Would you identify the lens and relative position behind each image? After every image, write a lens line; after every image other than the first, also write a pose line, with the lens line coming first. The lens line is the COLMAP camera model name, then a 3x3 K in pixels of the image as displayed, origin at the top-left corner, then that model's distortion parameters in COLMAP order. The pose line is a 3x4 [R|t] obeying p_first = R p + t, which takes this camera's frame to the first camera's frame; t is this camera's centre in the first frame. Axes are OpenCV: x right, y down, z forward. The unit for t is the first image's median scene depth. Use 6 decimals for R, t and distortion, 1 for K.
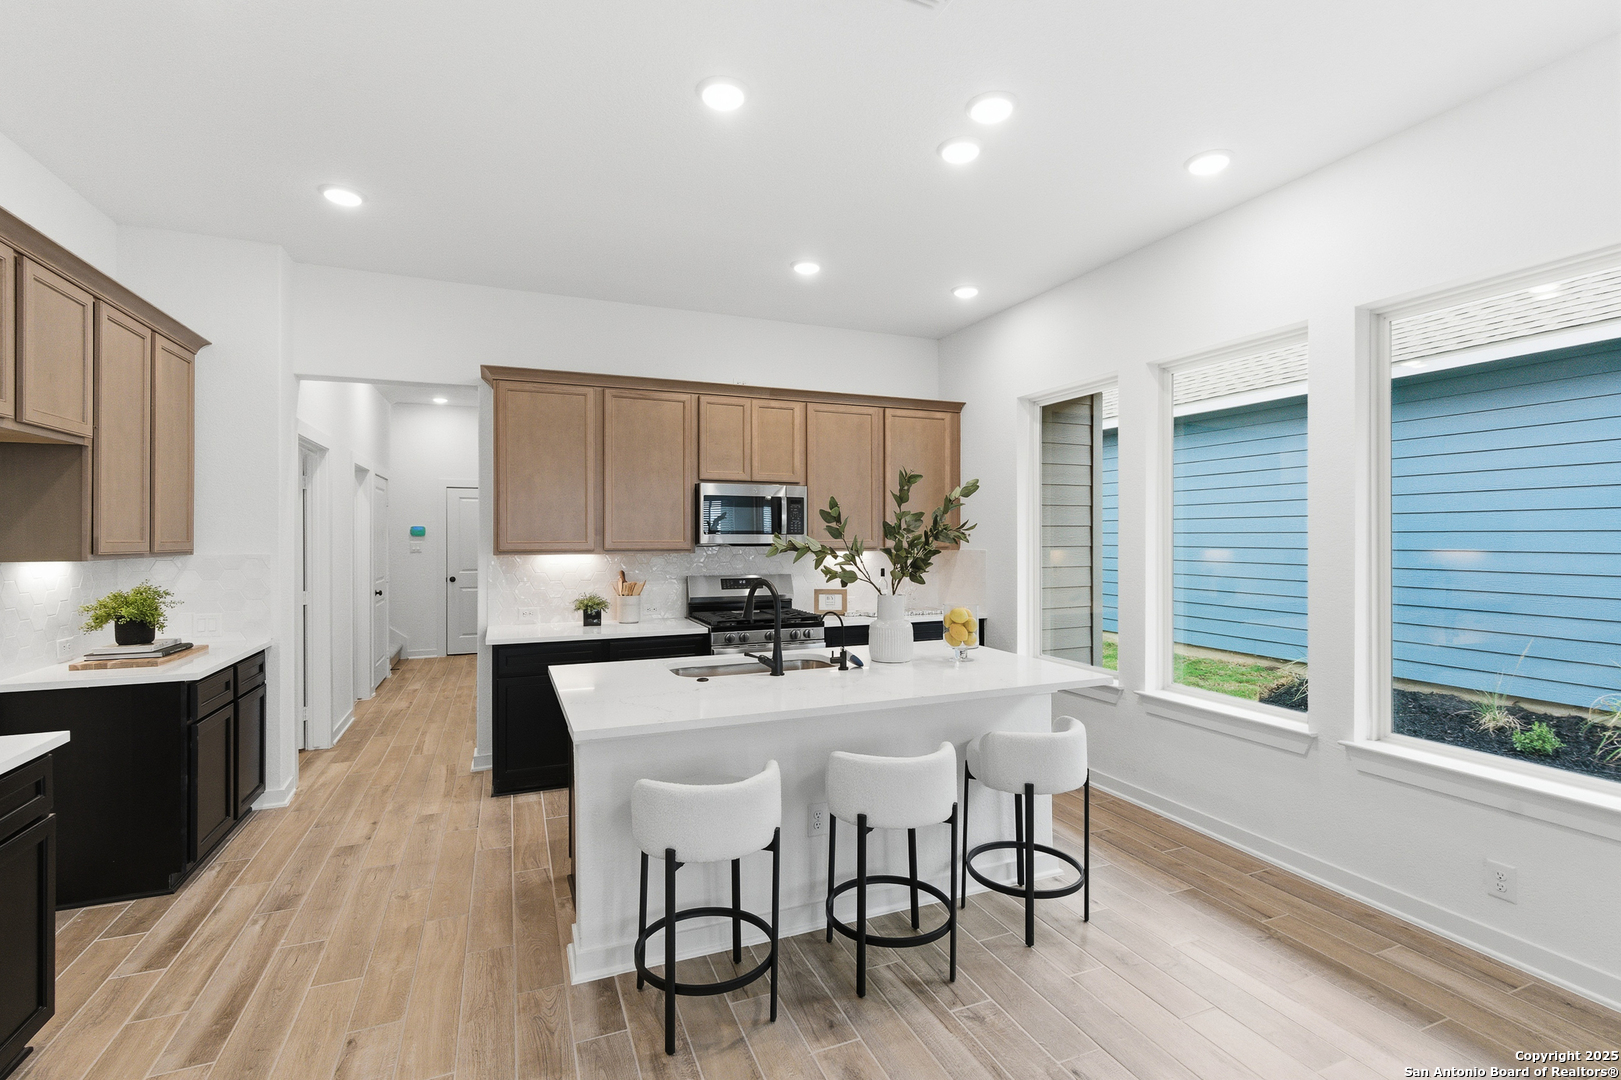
lens RADIAL K [[730.9, 0, 806.3], [0, 730.9, 528.2], [0, 0, 1]] dist [-0.001386, 0.000533]
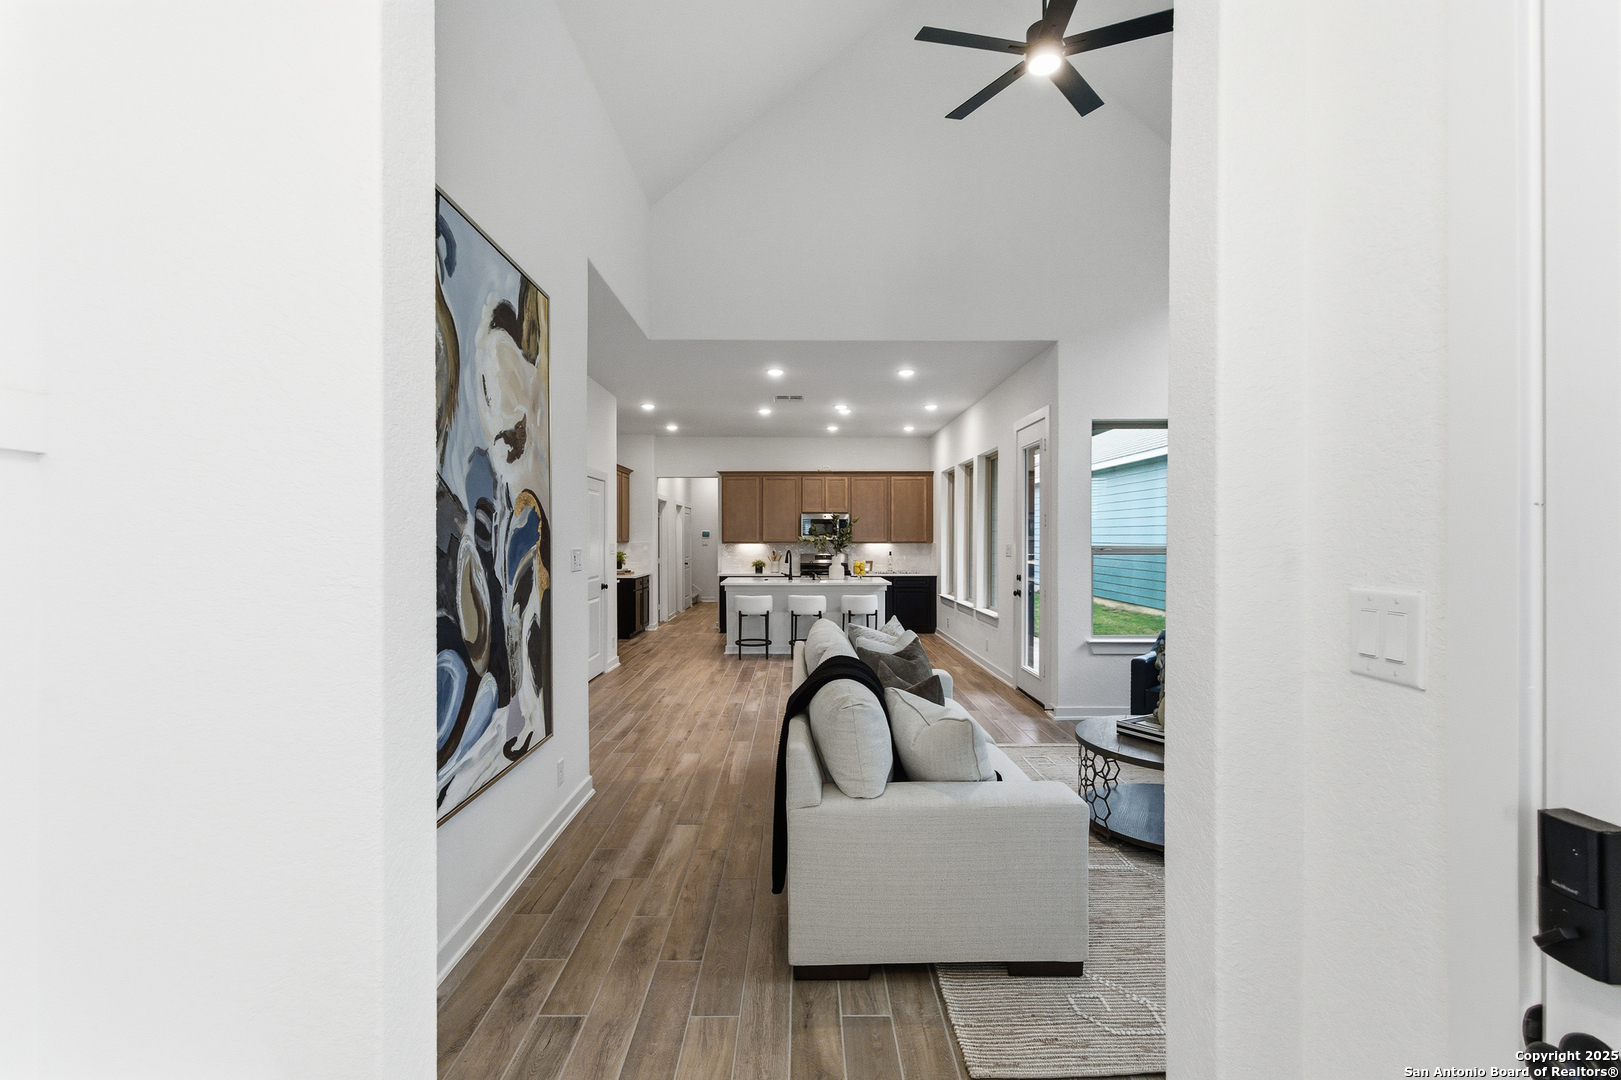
lens RADIAL K [[738.2, 0, 806.2], [0, 738.2, 535.8], [0, 0, 1]] dist [-0.002525, -0.000195]
pose [[0.927404, -0.000084, -0.374062, 0.957922], [0.002279, 0.999983, 0.005427, -0.004187], [0.374055, -0.005886, 0.927388, -1.523291]]
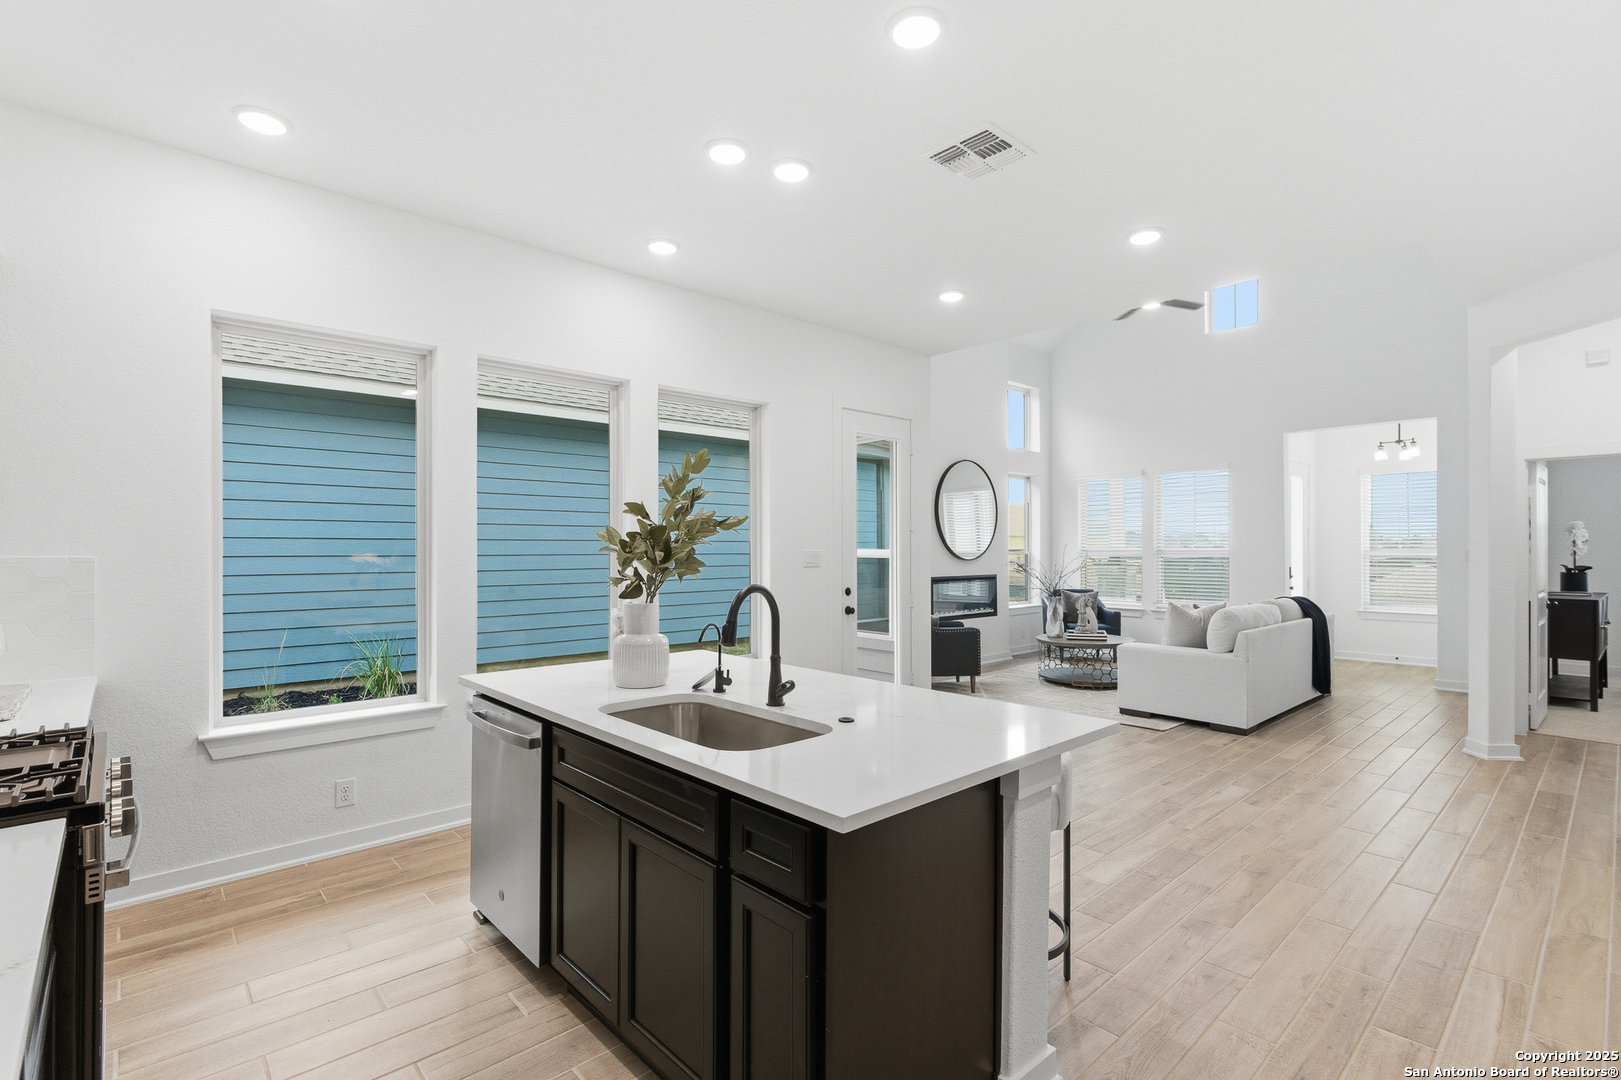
lens RADIAL K [[760.9, 0, 810.5], [0, 760.9, 540.0], [0, 0, 1]] dist [-0.000726, -0.000131]
pose [[-0.342284, 0.011512, 0.939526, -0.614193], [-0.003088, 0.999906, -0.013377, 0.032131], [-0.939591, -0.007480, -0.342217, 0.952786]]
